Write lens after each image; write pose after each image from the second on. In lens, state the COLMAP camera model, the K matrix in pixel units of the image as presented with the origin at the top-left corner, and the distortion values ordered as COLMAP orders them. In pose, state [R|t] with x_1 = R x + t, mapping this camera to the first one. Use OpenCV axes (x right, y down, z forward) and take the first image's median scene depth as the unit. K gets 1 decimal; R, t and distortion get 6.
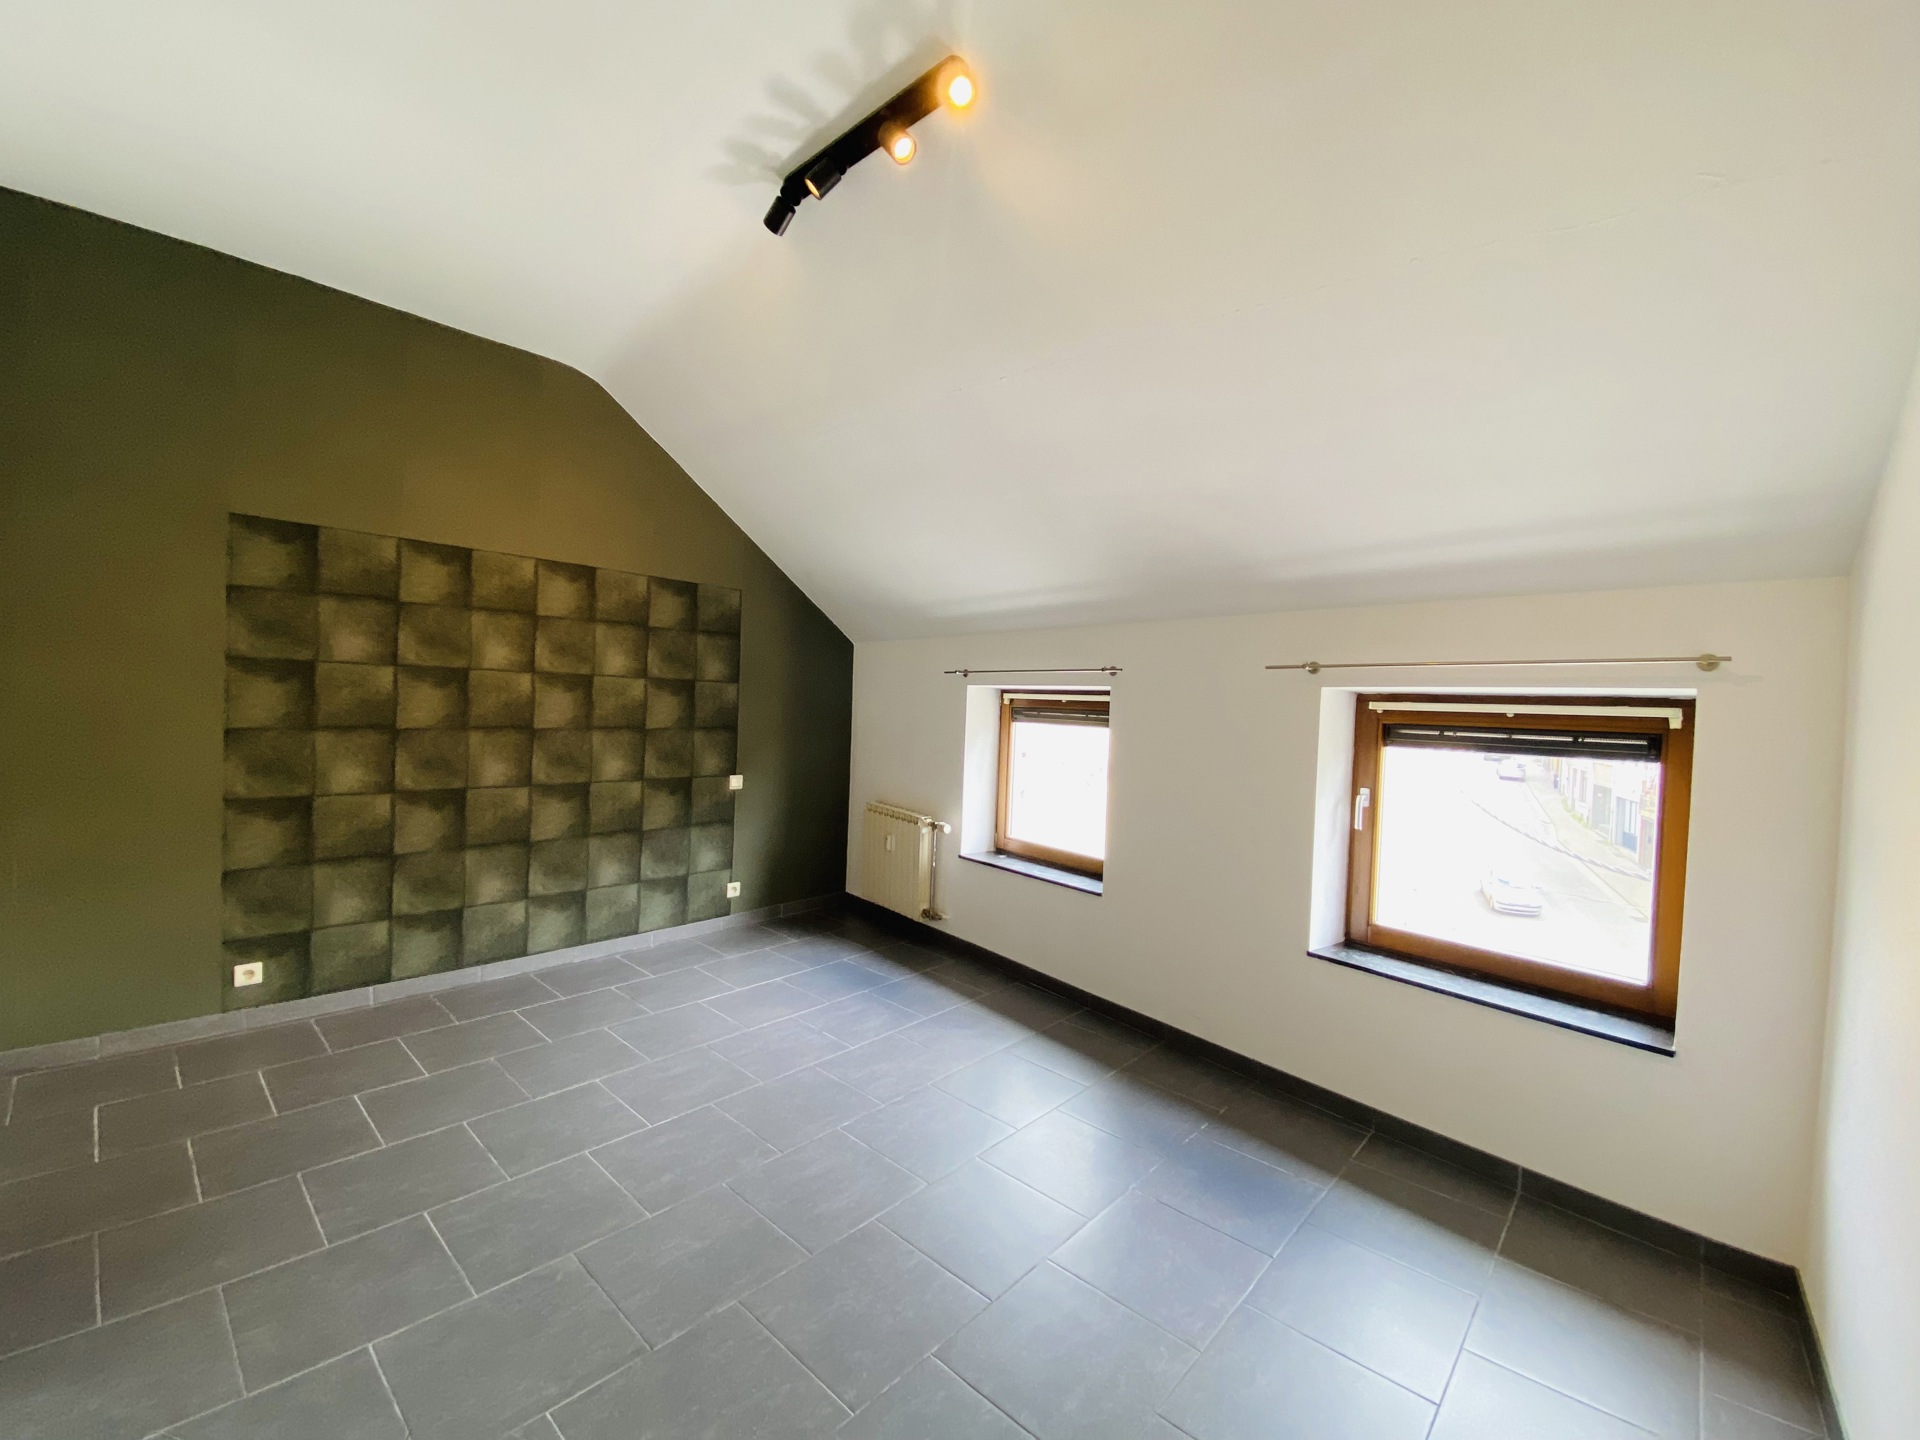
lens RADIAL K [[790.2, 0, 958.6], [0, 790.2, 719.1], [0, 0, 1]] dist [0.037969, -0.026573]
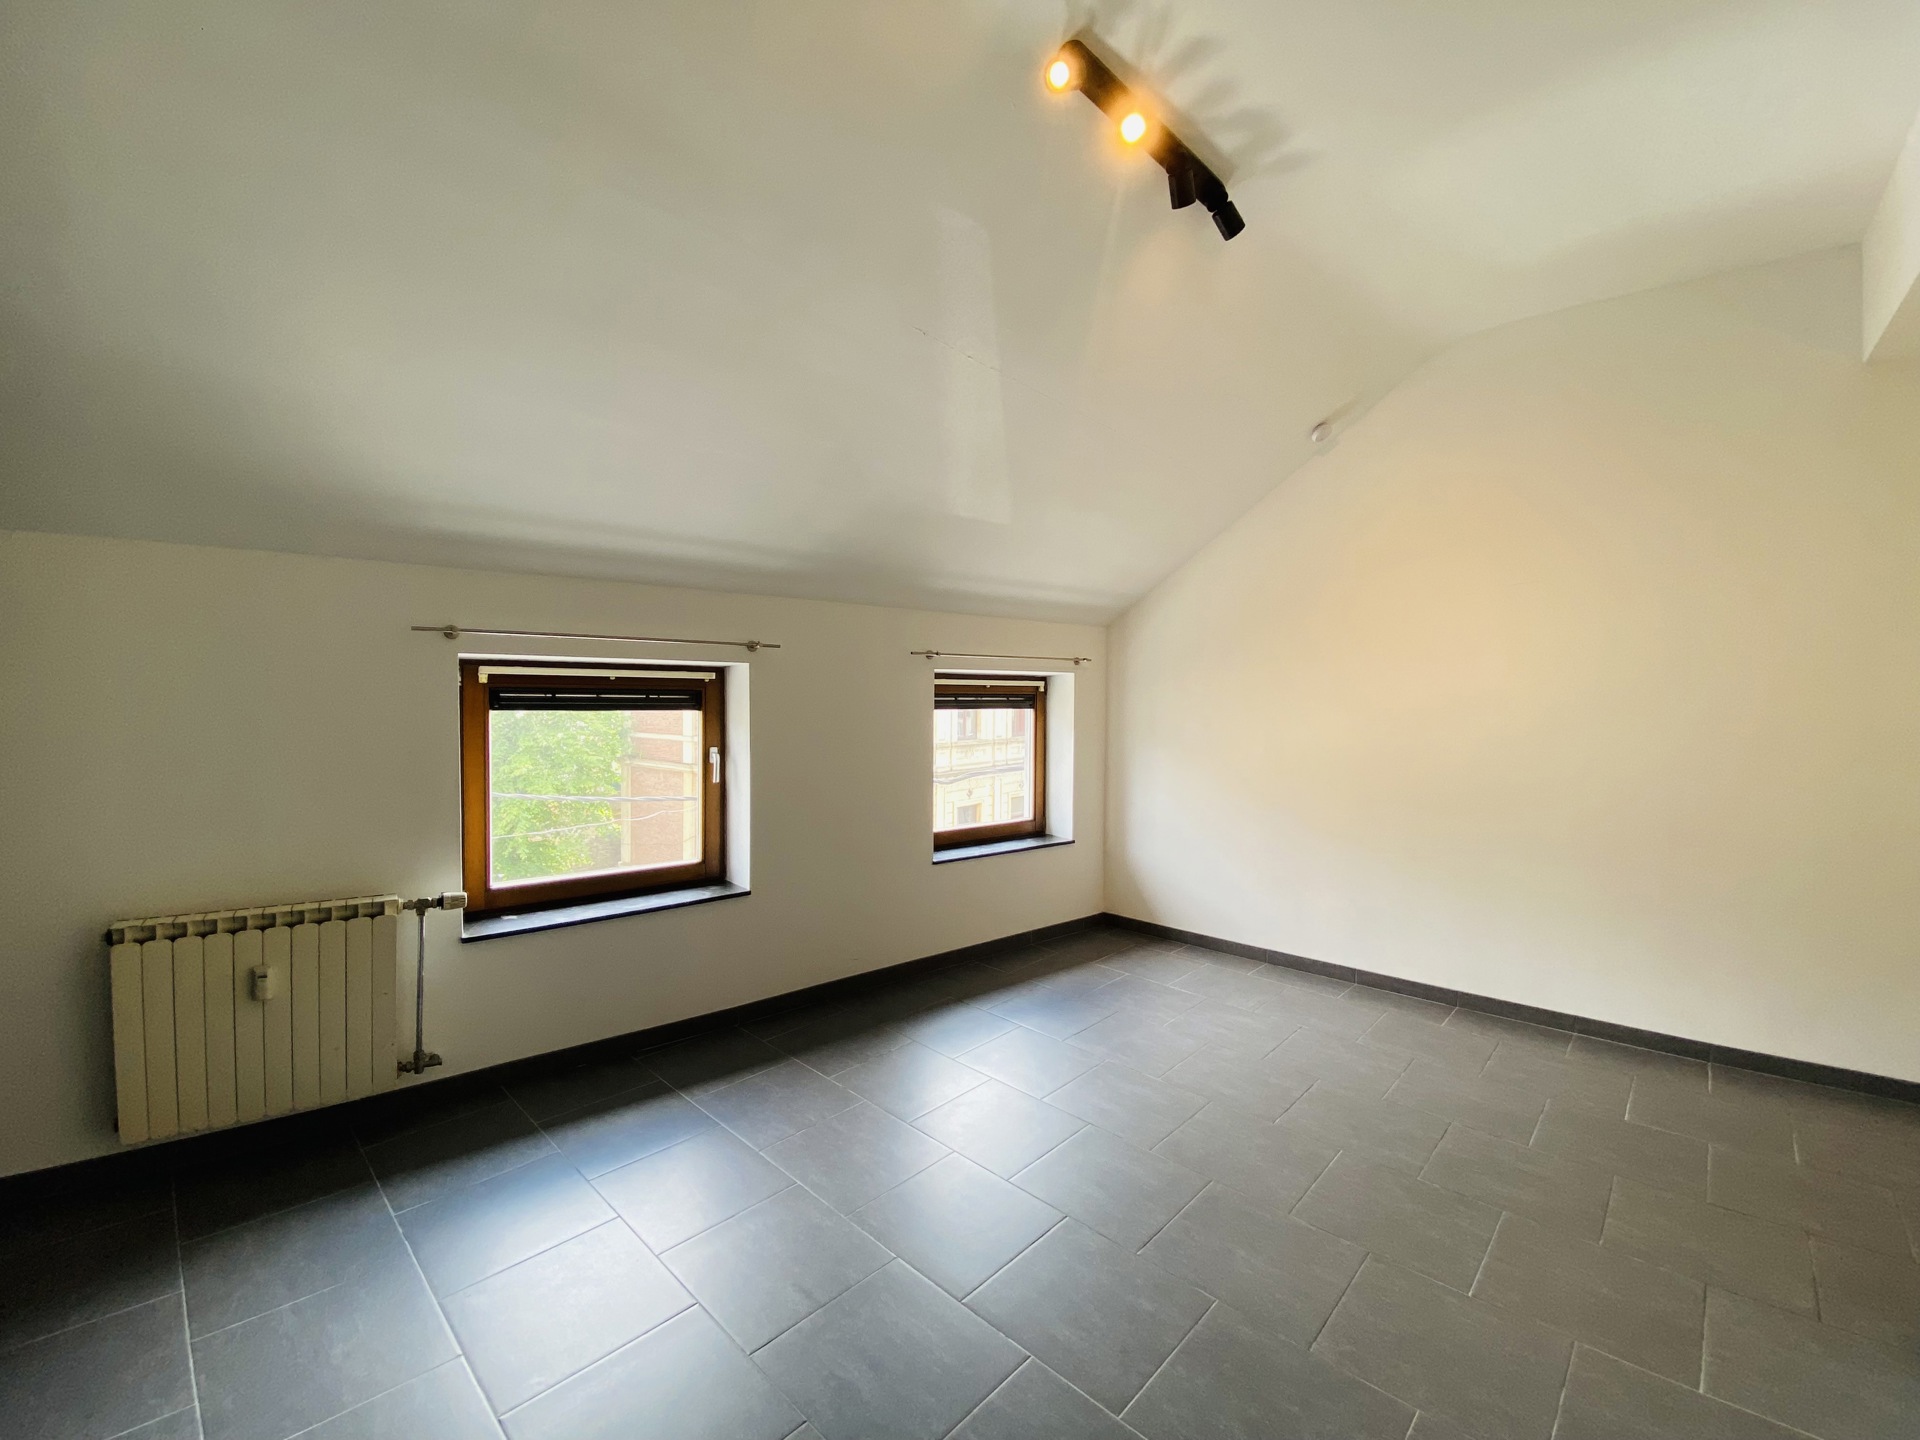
lens RADIAL K [[790.2, 0, 958.6], [0, 790.2, 719.1], [0, 0, 1]] dist [0.037969, -0.026573]
pose [[0.009943, -0.073983, 0.997210, -0.635316], [0.006532, 0.997243, 0.073920, -0.038198], [-0.999929, 0.005779, 0.010399, 0.668353]]
